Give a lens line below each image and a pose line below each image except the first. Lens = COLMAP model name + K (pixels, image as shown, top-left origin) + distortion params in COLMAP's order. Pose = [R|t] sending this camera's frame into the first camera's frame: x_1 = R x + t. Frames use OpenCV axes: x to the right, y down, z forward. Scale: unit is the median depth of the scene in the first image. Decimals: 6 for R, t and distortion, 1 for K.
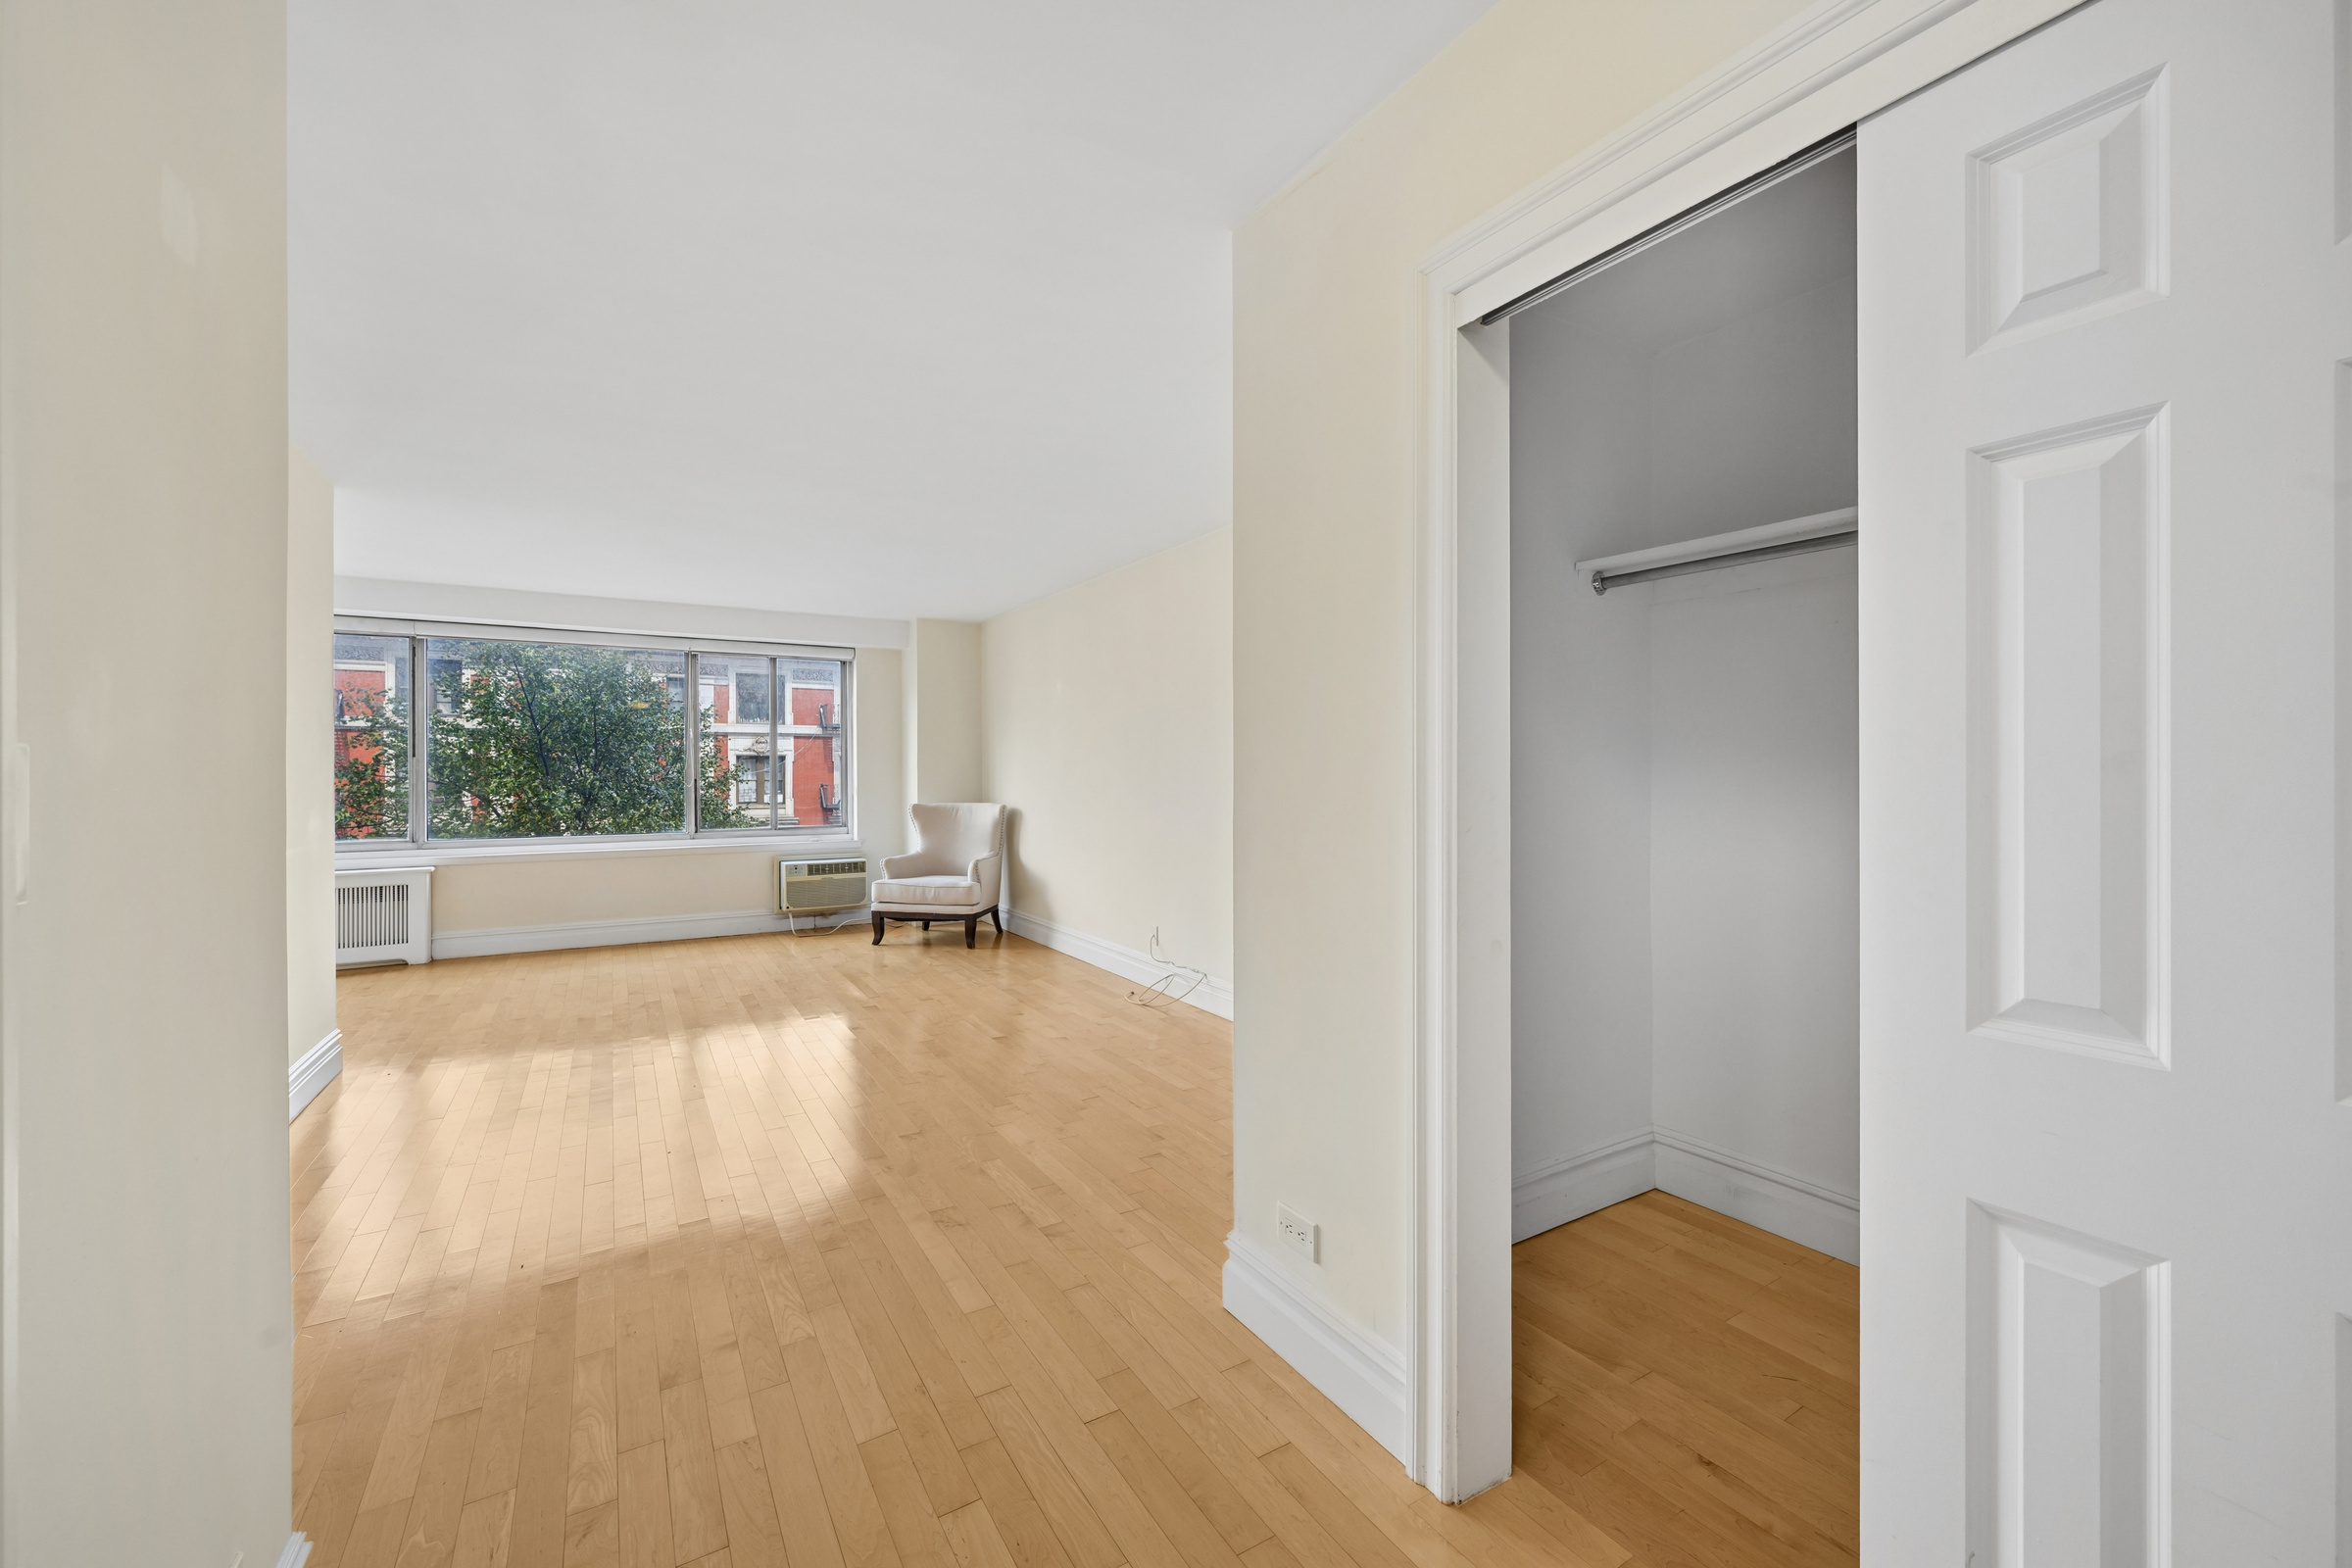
lens RADIAL K [[937.3, 0, 1181.2], [0, 937.3, 780.3], [0, 0, 1]] dist [0.001447, -0.000087]
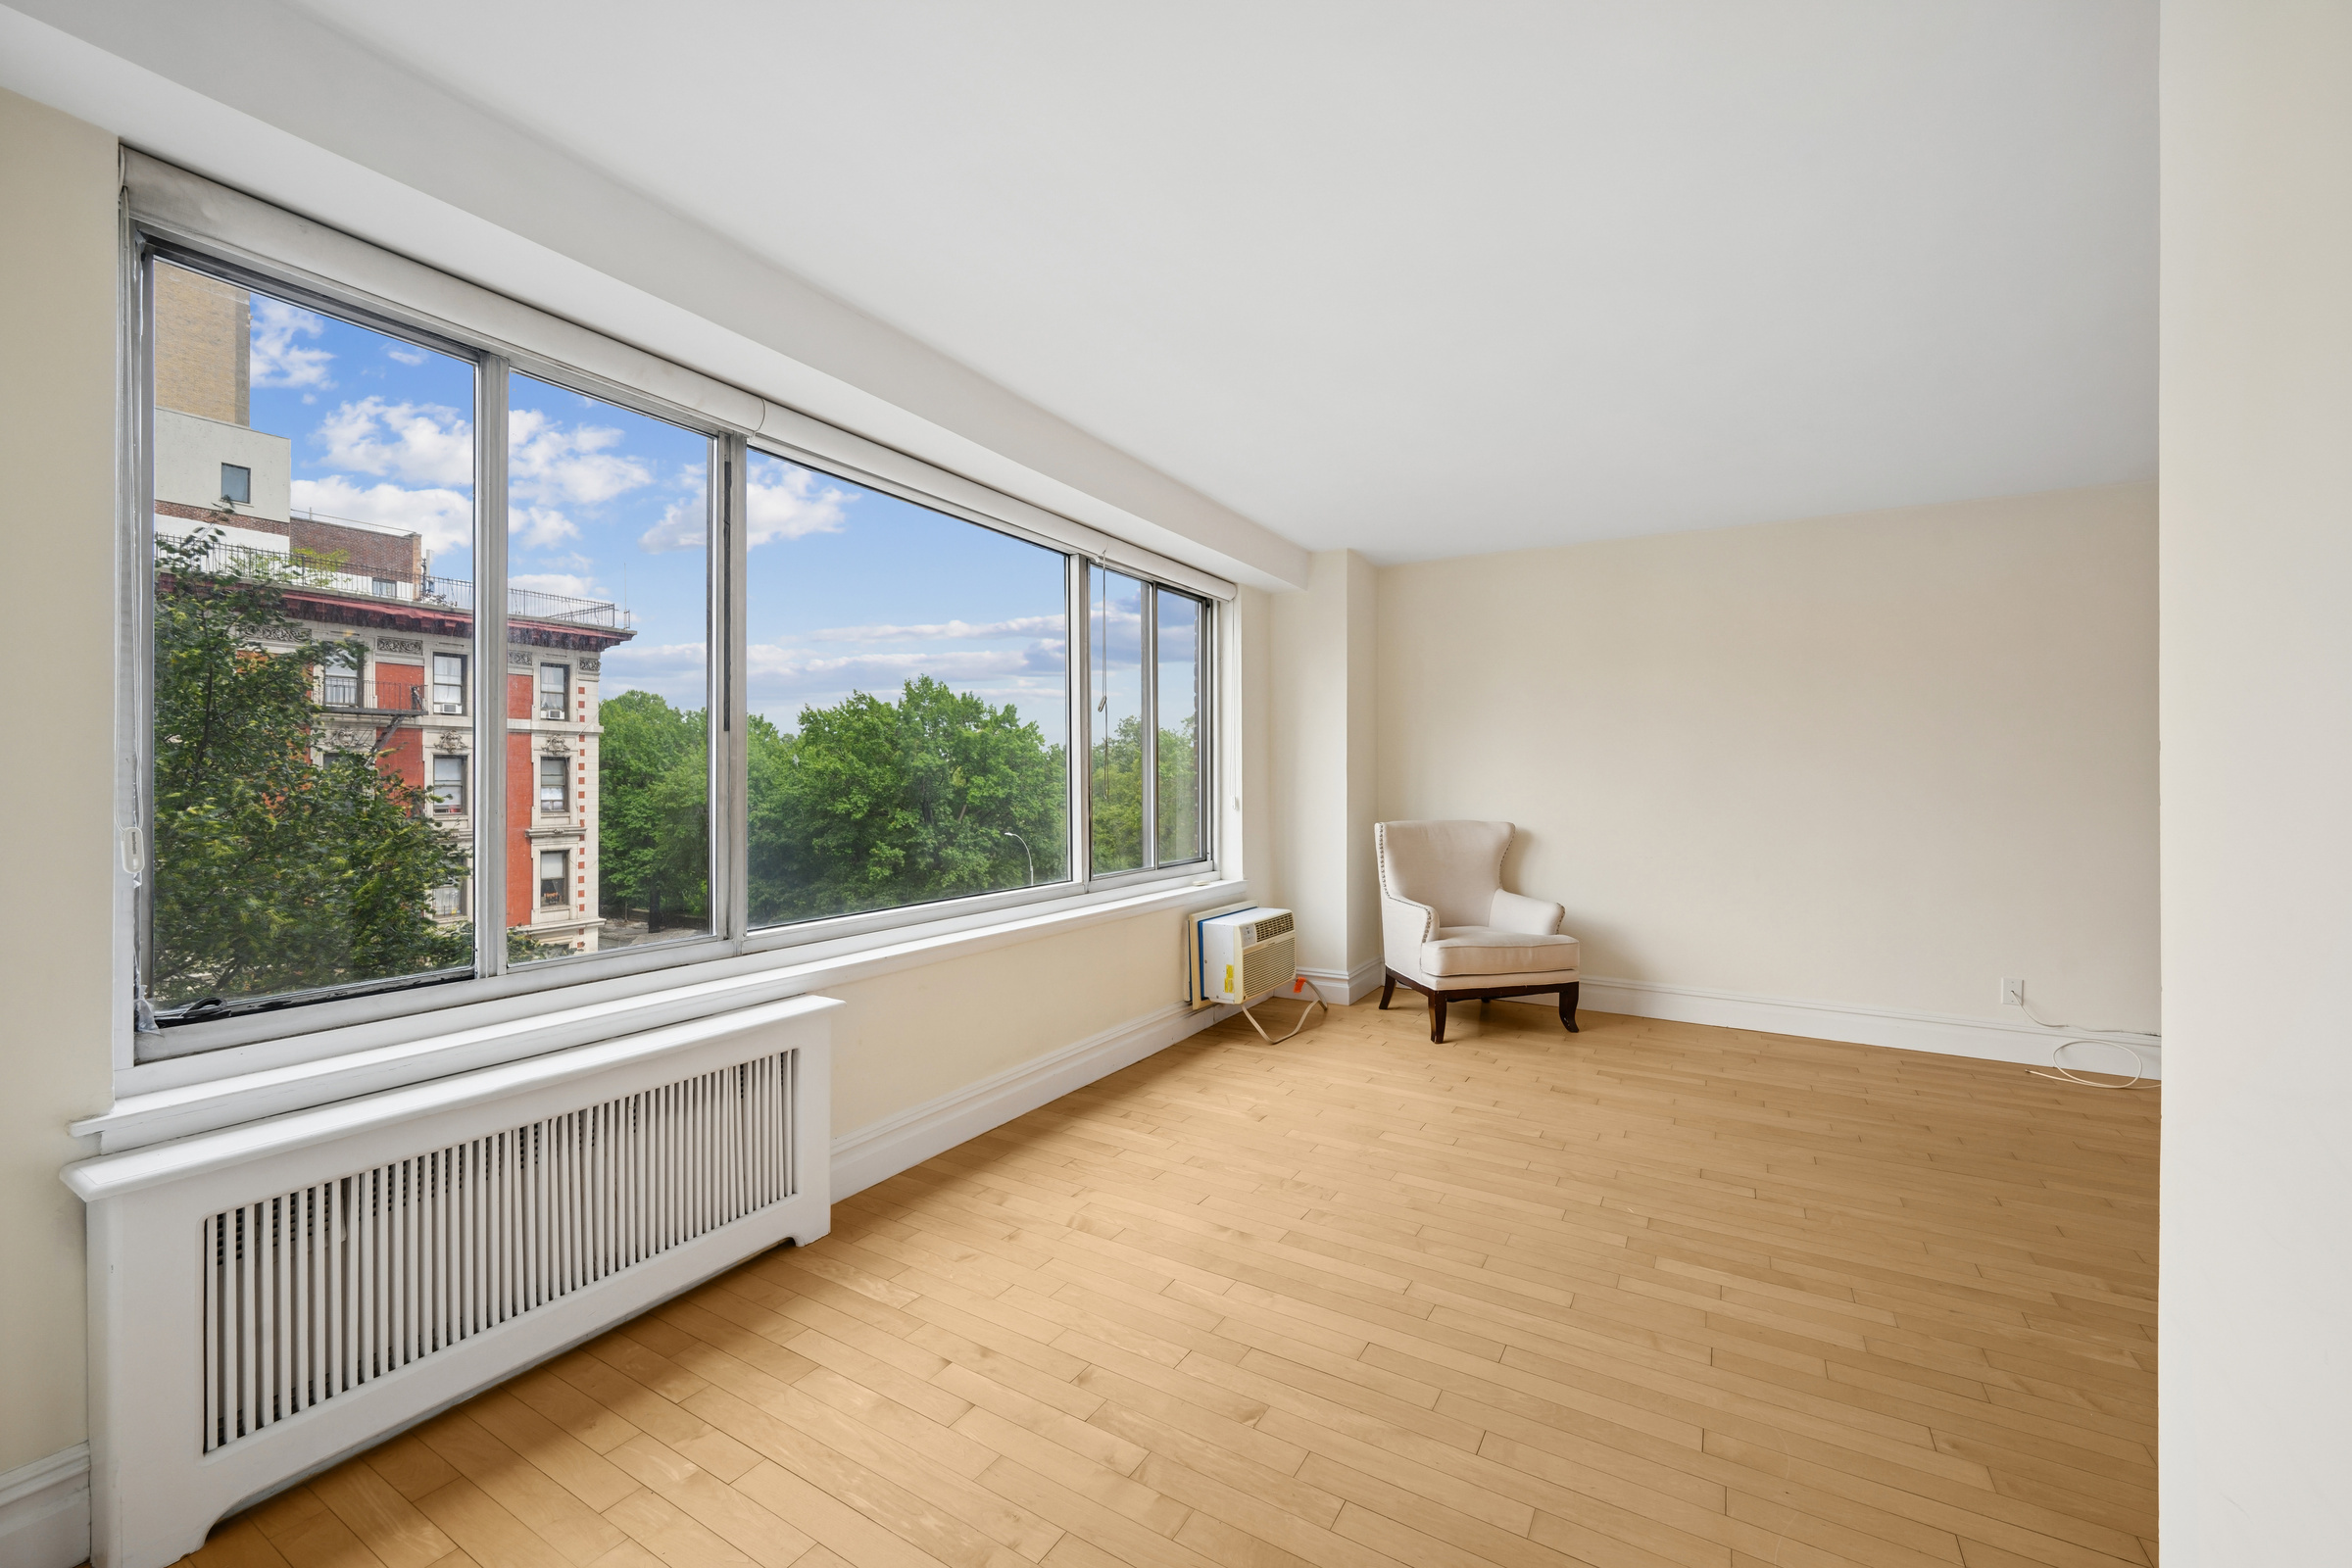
lens RADIAL K [[937.3, 0, 1181.2], [0, 937.3, 780.3], [0, 0, 1]] dist [0.001447, -0.000087]
pose [[0.880731, 0.008092, 0.473547, -0.720607], [-0.004034, 0.999946, -0.009584, 0.001686], [-0.473599, 0.006531, 0.880716, 0.471598]]
